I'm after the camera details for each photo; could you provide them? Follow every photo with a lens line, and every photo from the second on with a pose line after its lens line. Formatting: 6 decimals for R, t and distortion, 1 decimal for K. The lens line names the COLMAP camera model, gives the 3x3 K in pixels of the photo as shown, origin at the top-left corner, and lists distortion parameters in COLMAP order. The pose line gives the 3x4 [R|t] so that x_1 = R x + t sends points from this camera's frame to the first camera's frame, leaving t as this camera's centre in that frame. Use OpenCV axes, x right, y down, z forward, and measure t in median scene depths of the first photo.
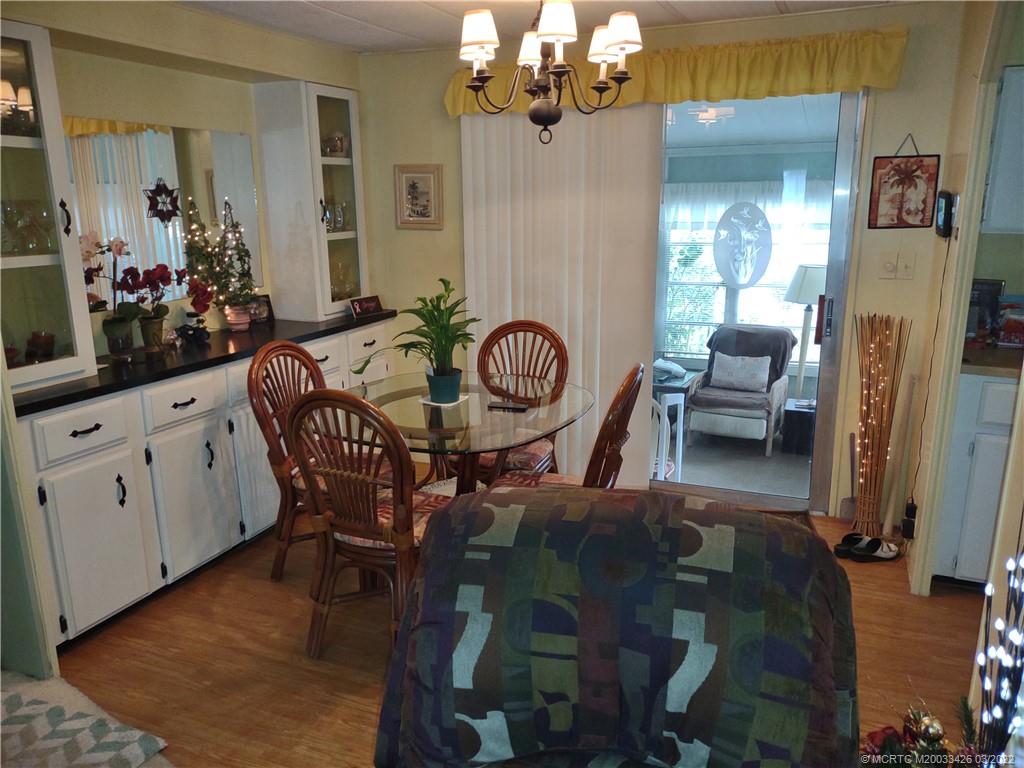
lens RADIAL K [[767.9, 0, 511.7], [0, 767.9, 381.9], [0, 0, 1]] dist [0.078956, -0.124984]
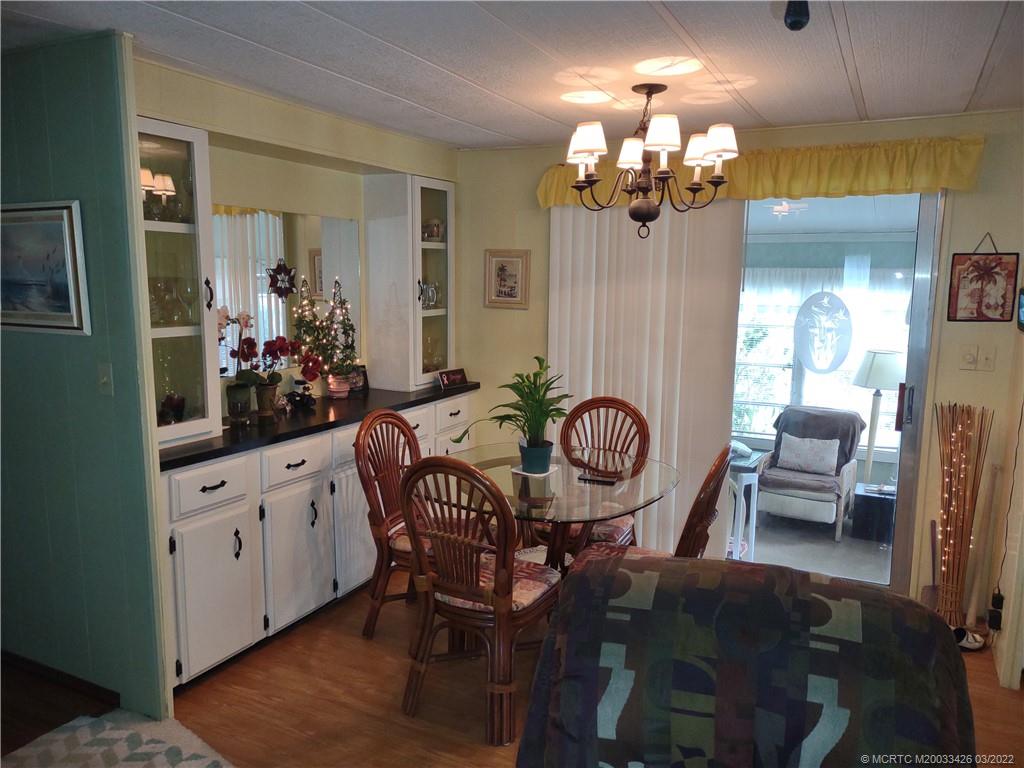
lens RADIAL K [[761.2, 0, 509.9], [0, 761.2, 380.1], [0, 0, 1]] dist [0.077866, -0.127024]
pose [[0.997074, 0.031613, -0.069600, -0.052241], [-0.038059, 0.994907, -0.093336, -0.001025], [0.066295, 0.095712, 0.993199, -0.052490]]
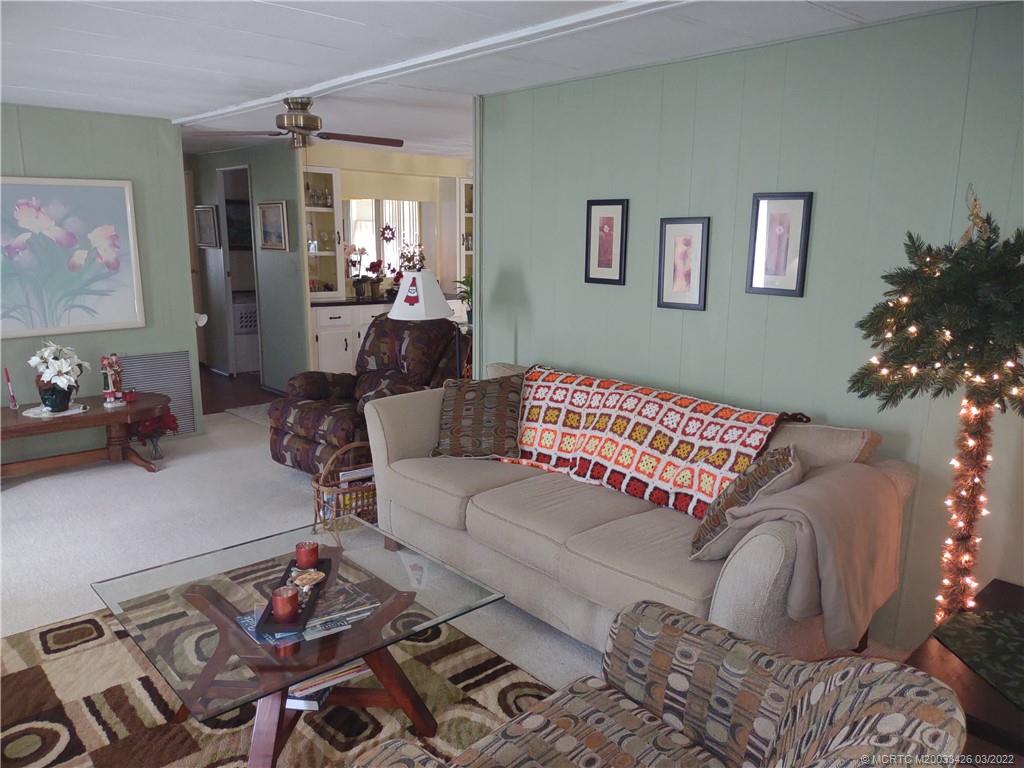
lens RADIAL K [[767.9, 0, 511.7], [0, 767.9, 381.9], [0, 0, 1]] dist [0.078956, -0.124984]
pose [[0.905268, 0.102431, -0.412309, 0.954469], [-0.120399, 0.992567, -0.017763, 0.218926], [0.407424, 0.065722, 0.910871, -0.981888]]
